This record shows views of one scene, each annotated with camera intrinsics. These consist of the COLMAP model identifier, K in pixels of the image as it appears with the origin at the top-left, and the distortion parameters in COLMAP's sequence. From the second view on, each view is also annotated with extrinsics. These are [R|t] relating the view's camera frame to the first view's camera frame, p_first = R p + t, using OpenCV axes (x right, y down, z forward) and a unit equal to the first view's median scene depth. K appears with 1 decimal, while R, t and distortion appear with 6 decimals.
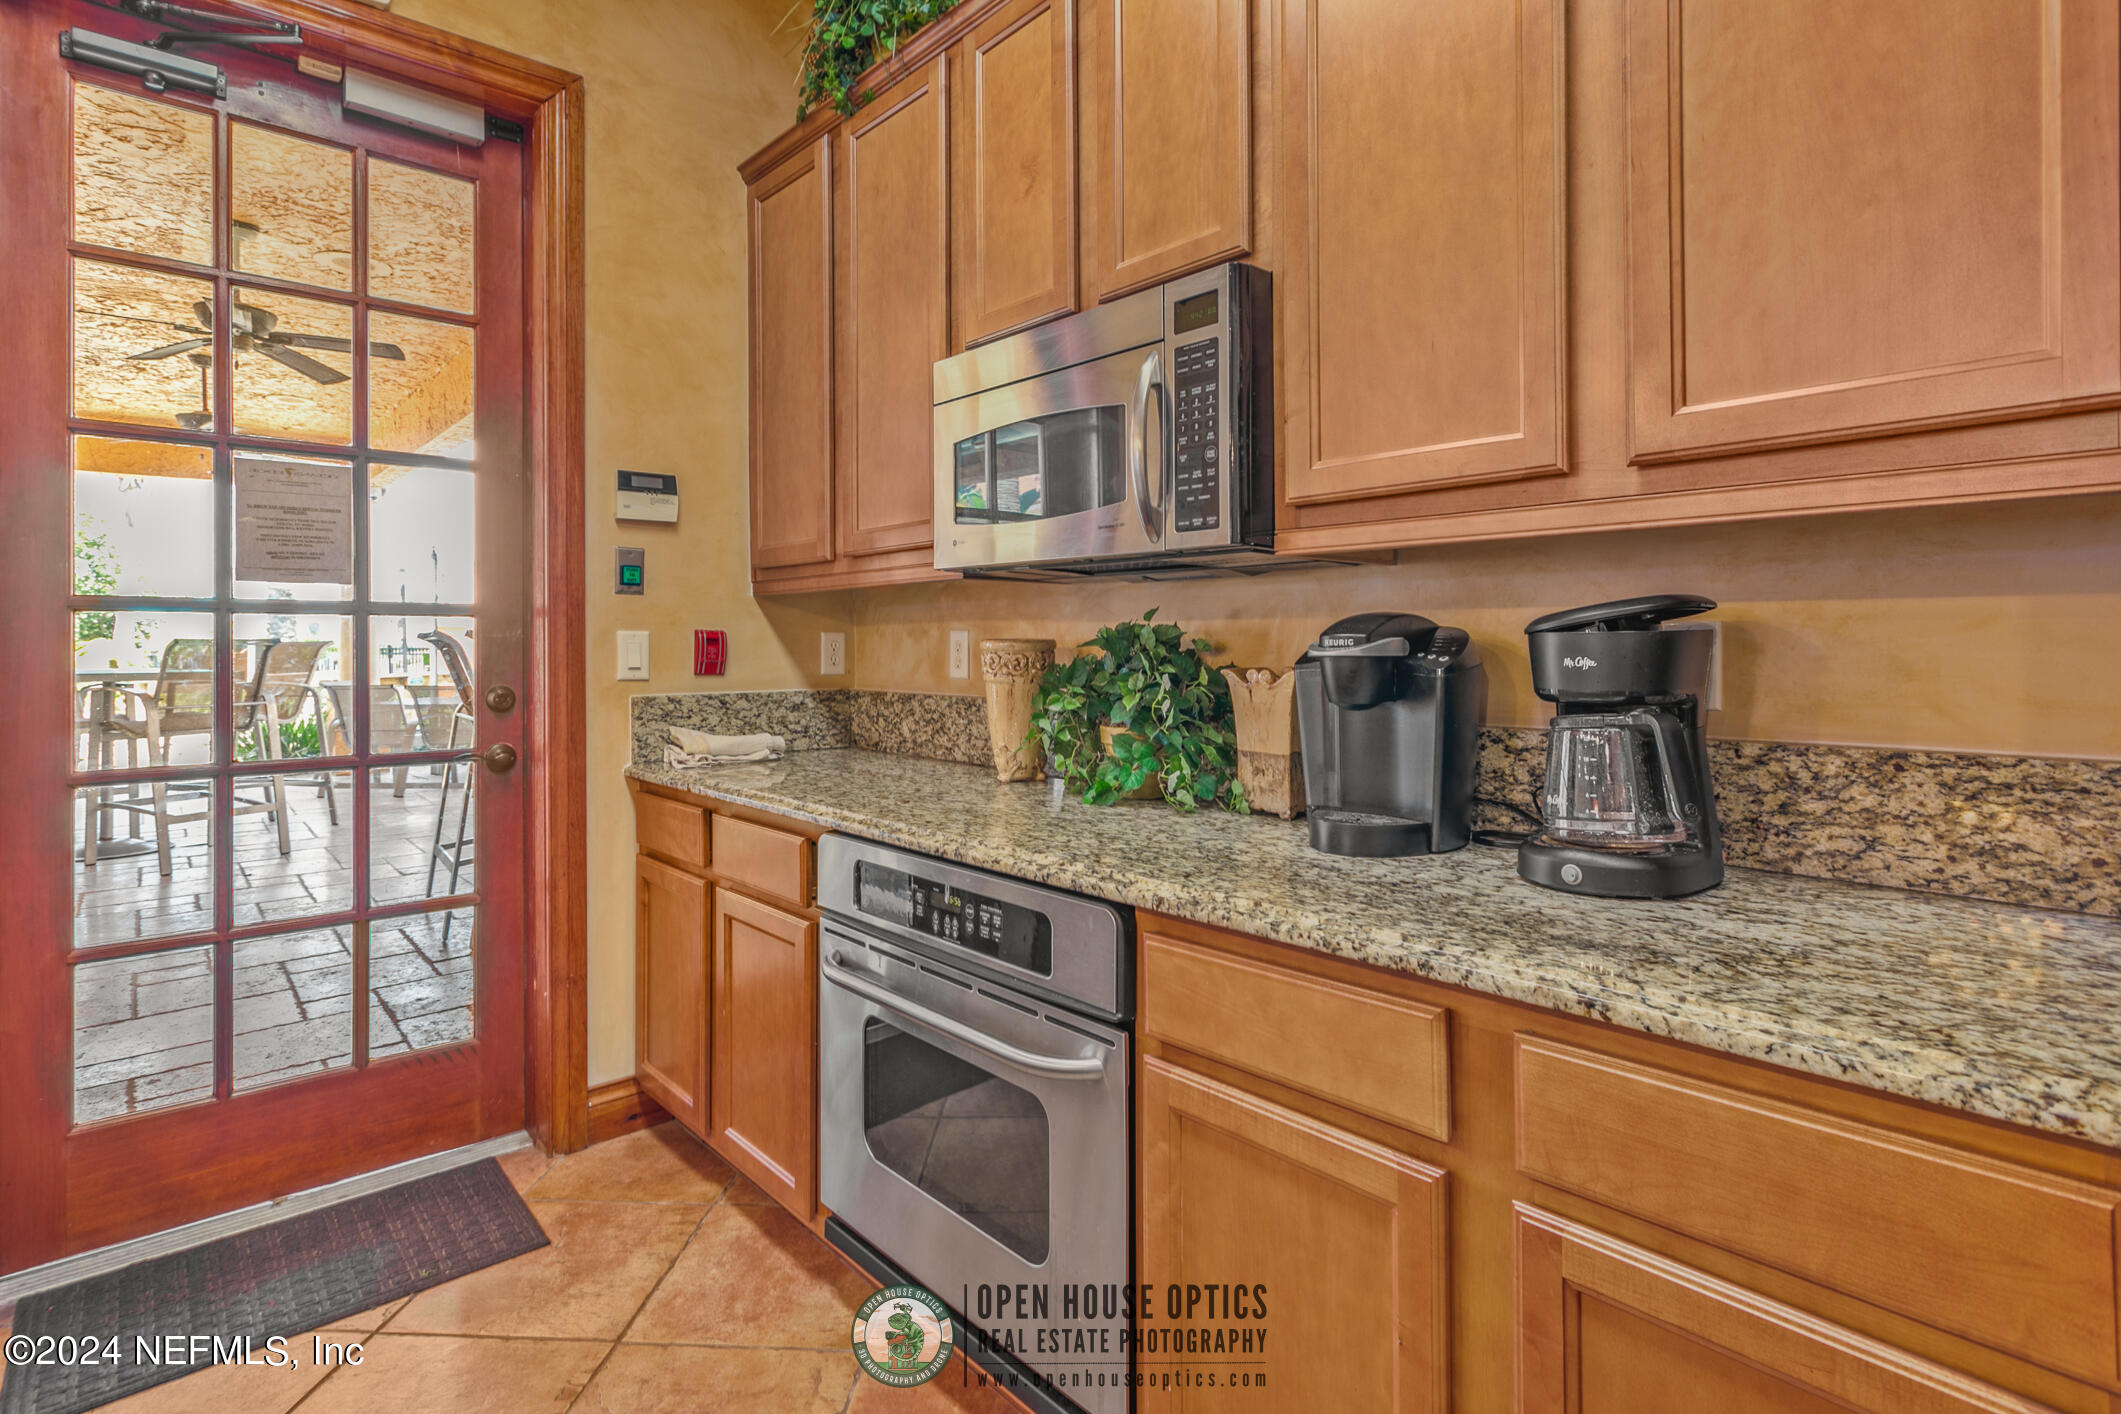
lens RADIAL K [[1031.8, 0, 1064.9], [0, 1031.8, 635.3], [0, 0, 1]] dist [-0.004877, 0.000313]
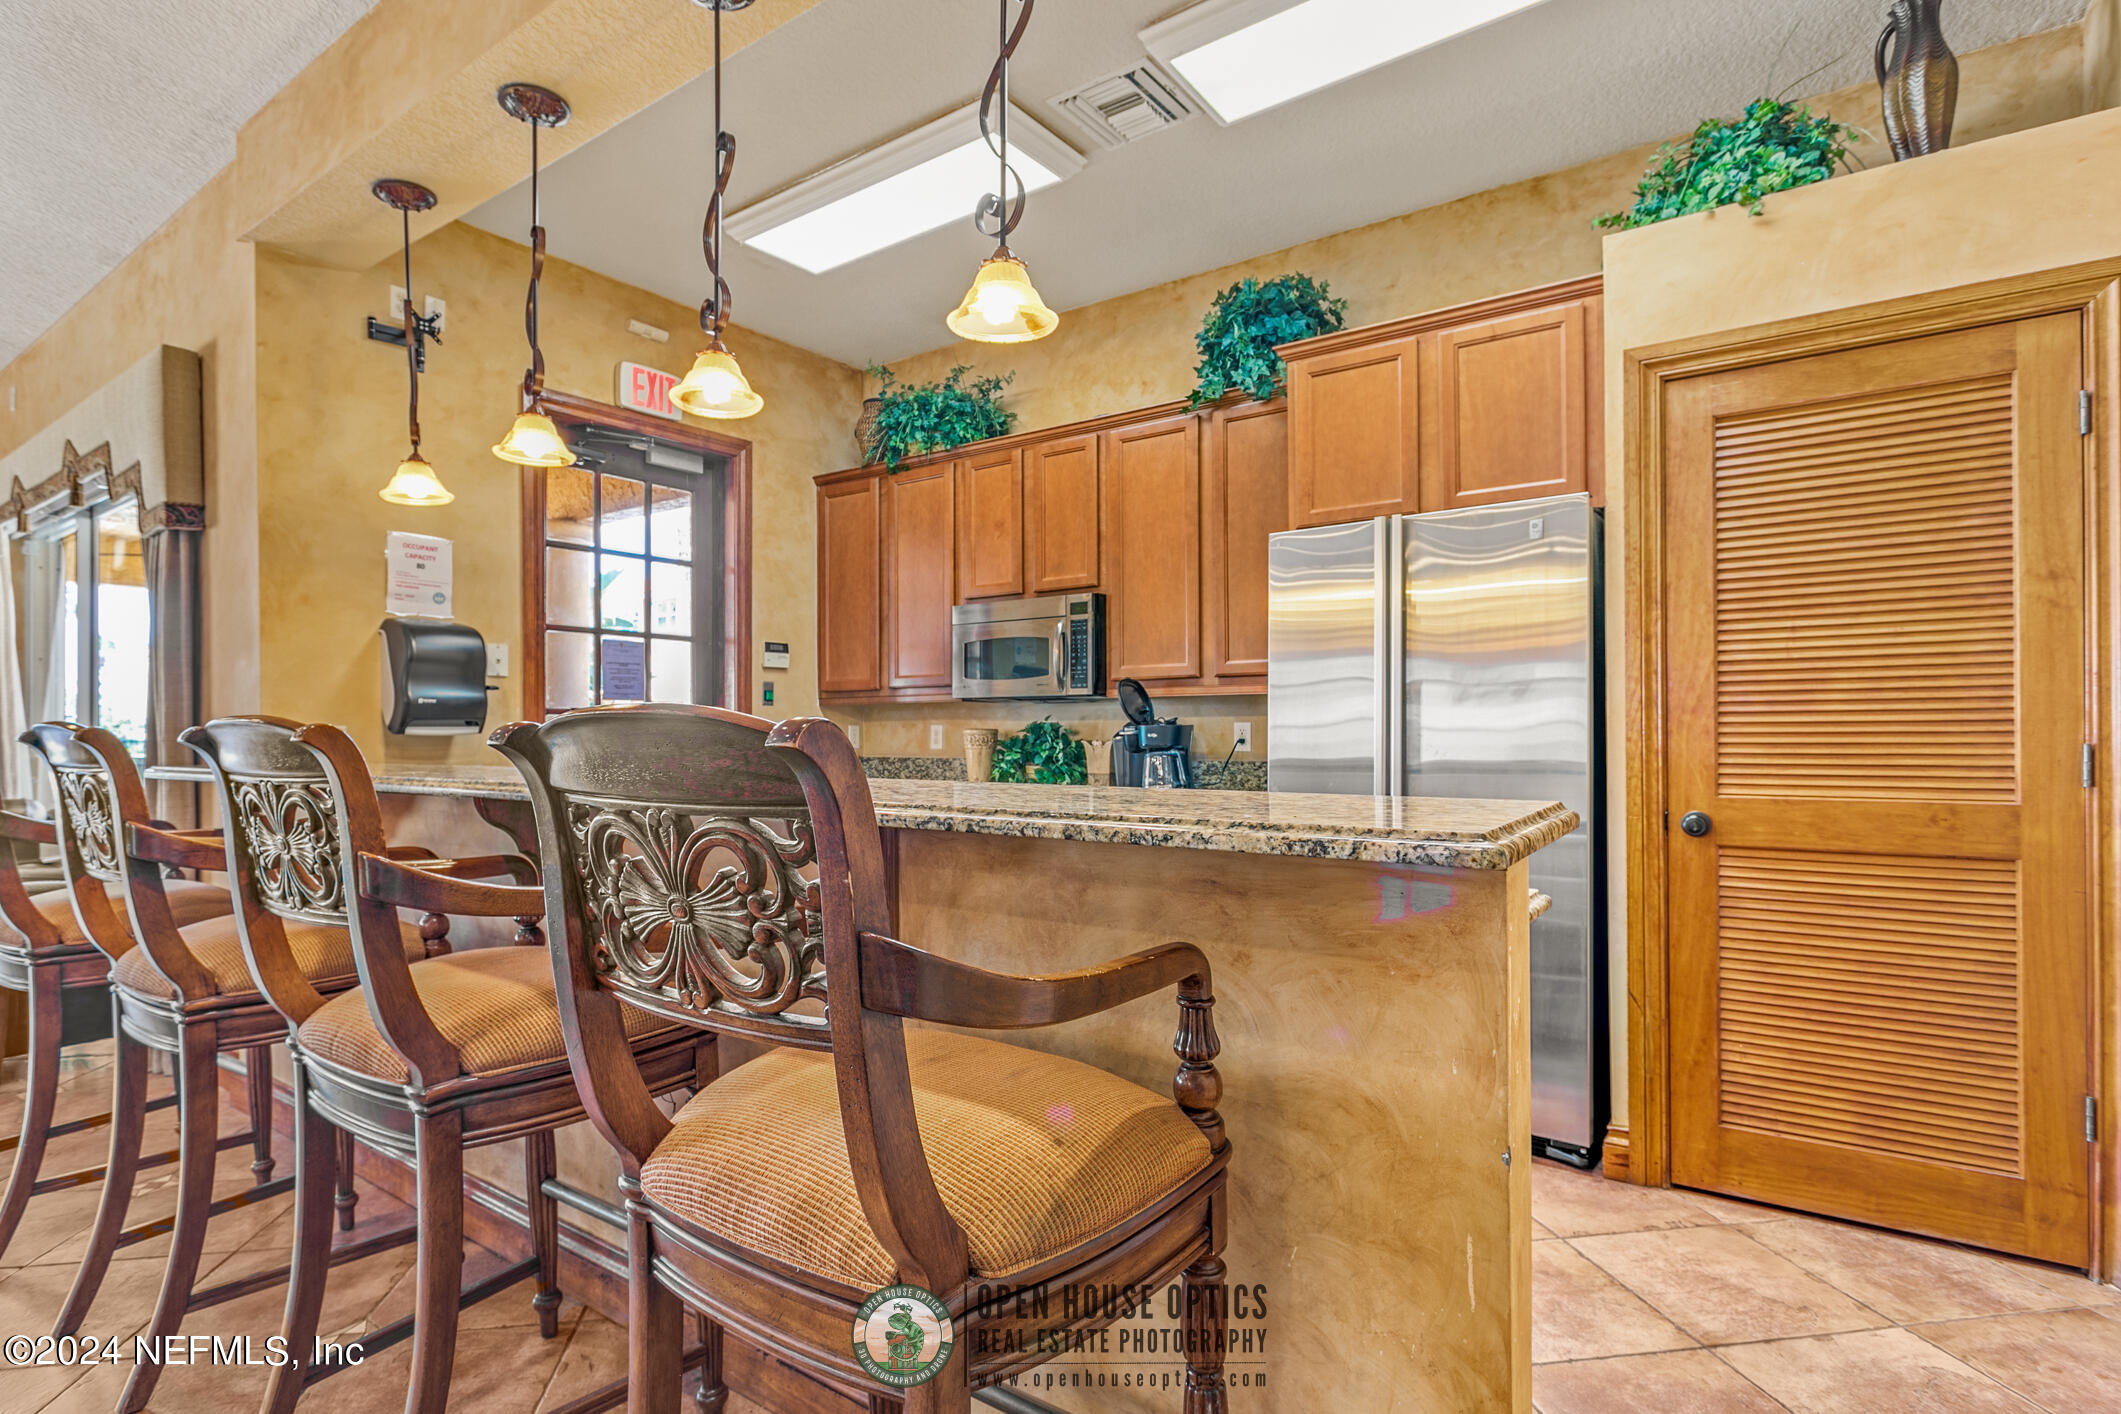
lens RADIAL K [[1031.8, 0, 1047.8], [0, 1031.8, 724.6], [0, 0, 1]] dist [-0.004877, 0.000313]
pose [[0.976969, 0.001366, 0.213376, -0.341532], [-0.000674, 0.999994, -0.003316, 0.002160], [-0.213379, 0.003096, 0.976965, -1.050288]]
